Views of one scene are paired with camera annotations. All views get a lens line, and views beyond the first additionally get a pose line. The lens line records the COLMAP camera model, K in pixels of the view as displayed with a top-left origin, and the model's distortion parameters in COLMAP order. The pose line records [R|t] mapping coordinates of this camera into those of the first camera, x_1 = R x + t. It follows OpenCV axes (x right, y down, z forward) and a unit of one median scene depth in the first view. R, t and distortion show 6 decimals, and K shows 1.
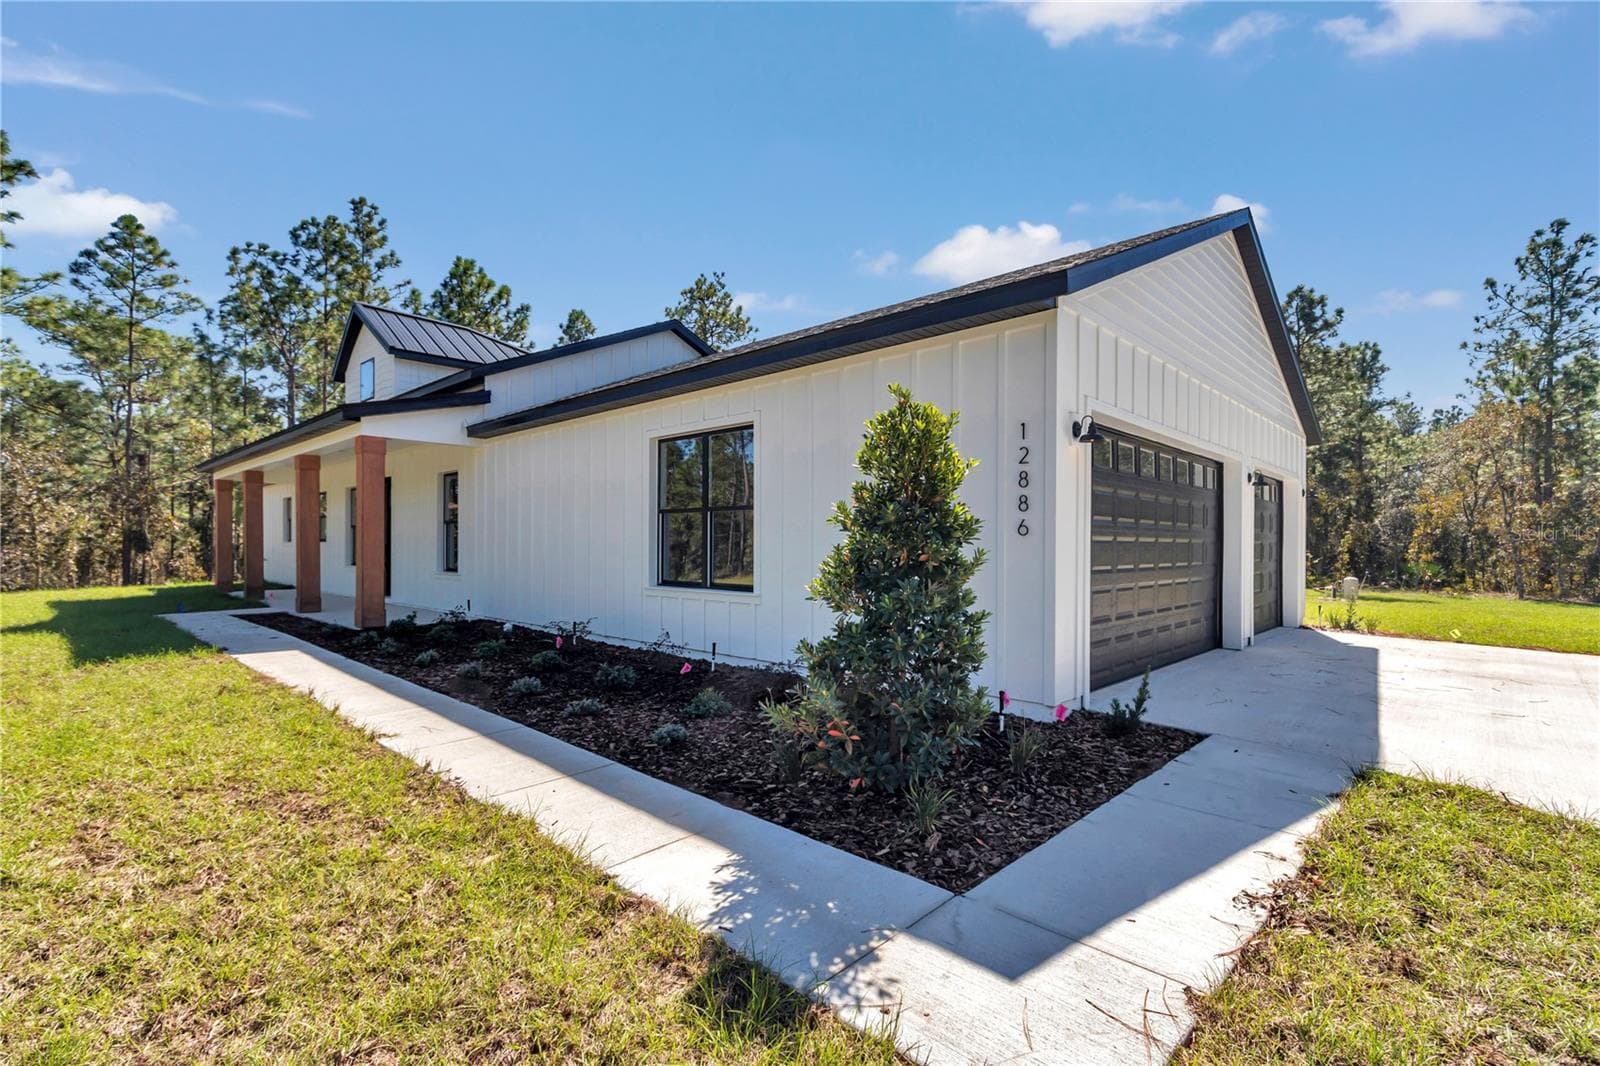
lens RADIAL K [[741.2, 0, 787.3], [0, 741.2, 547.5], [0, 0, 1]] dist [0.017557, -0.000408]
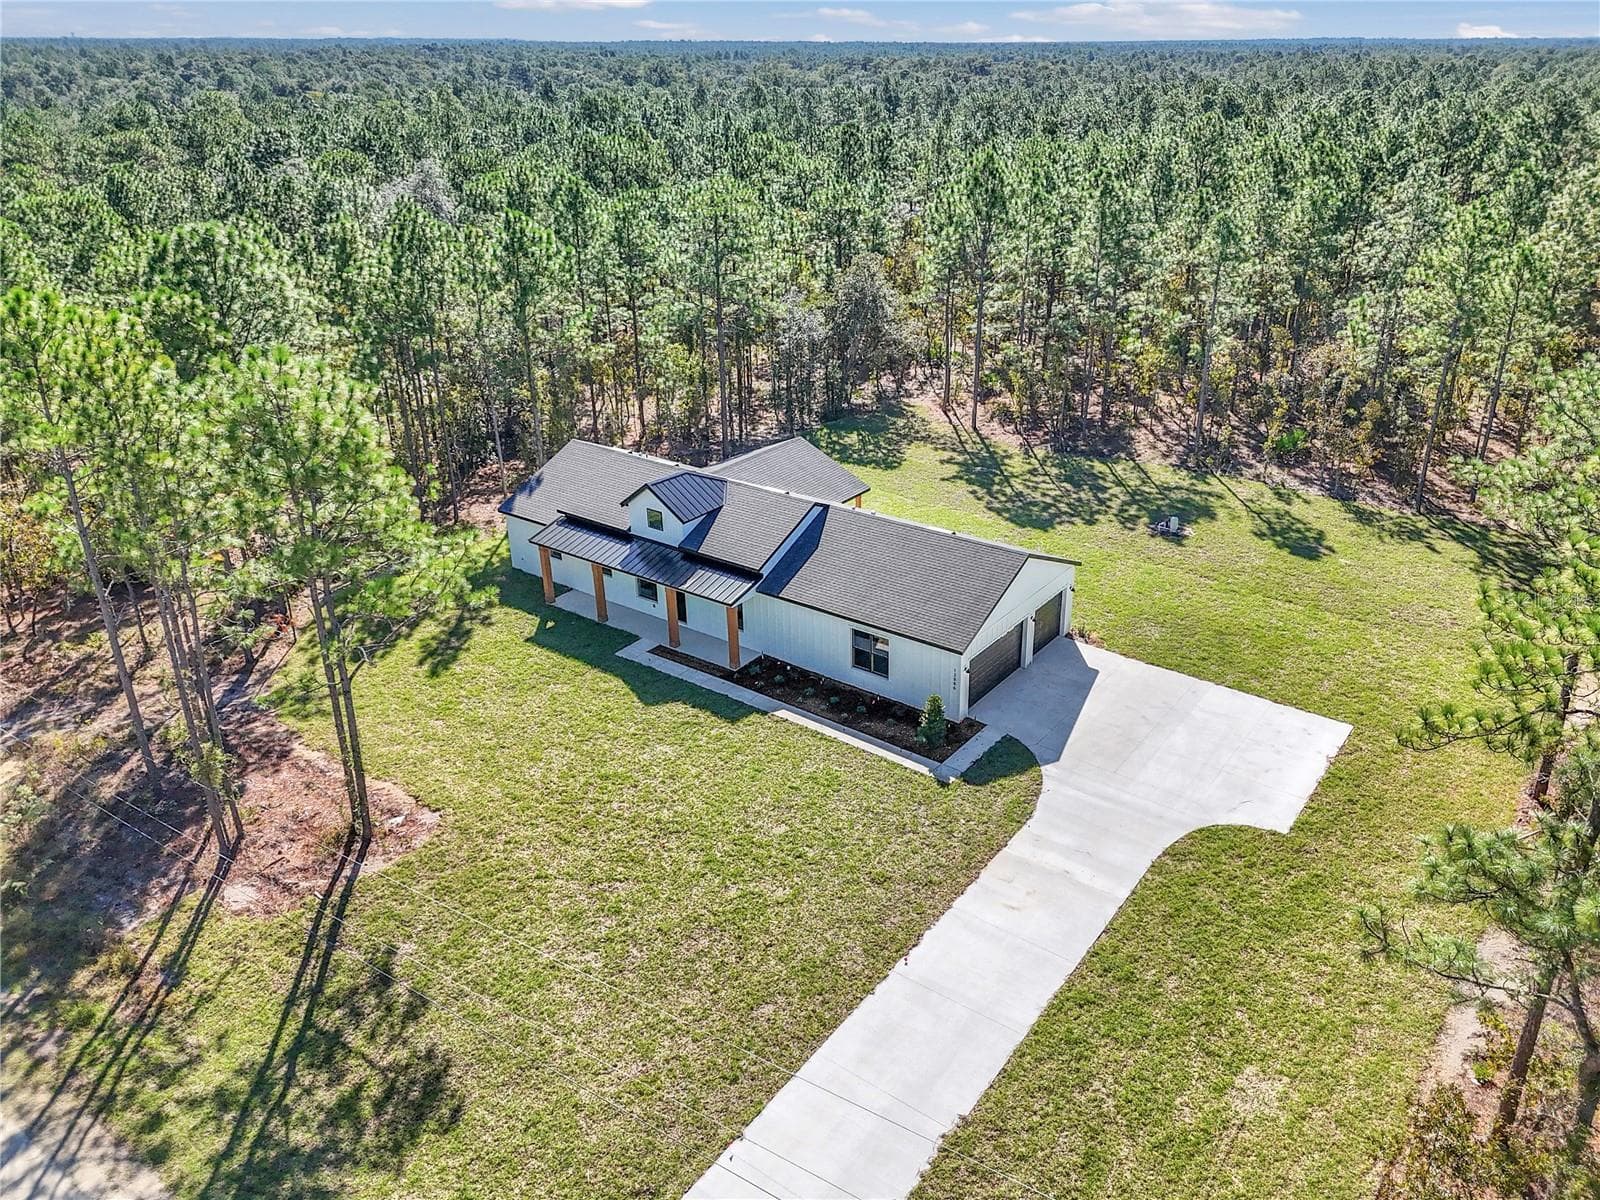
lens RADIAL K [[1192.3, 0, 812.3], [0, 1192.3, 598.2], [0, 0, 1]] dist [0.074251, -0.054705]
pose [[0.991045, -0.073088, 0.111752, -0.906492], [0.019442, 0.906965, 0.420757, -2.425852], [-0.132107, -0.414817, 0.900264, -3.567466]]
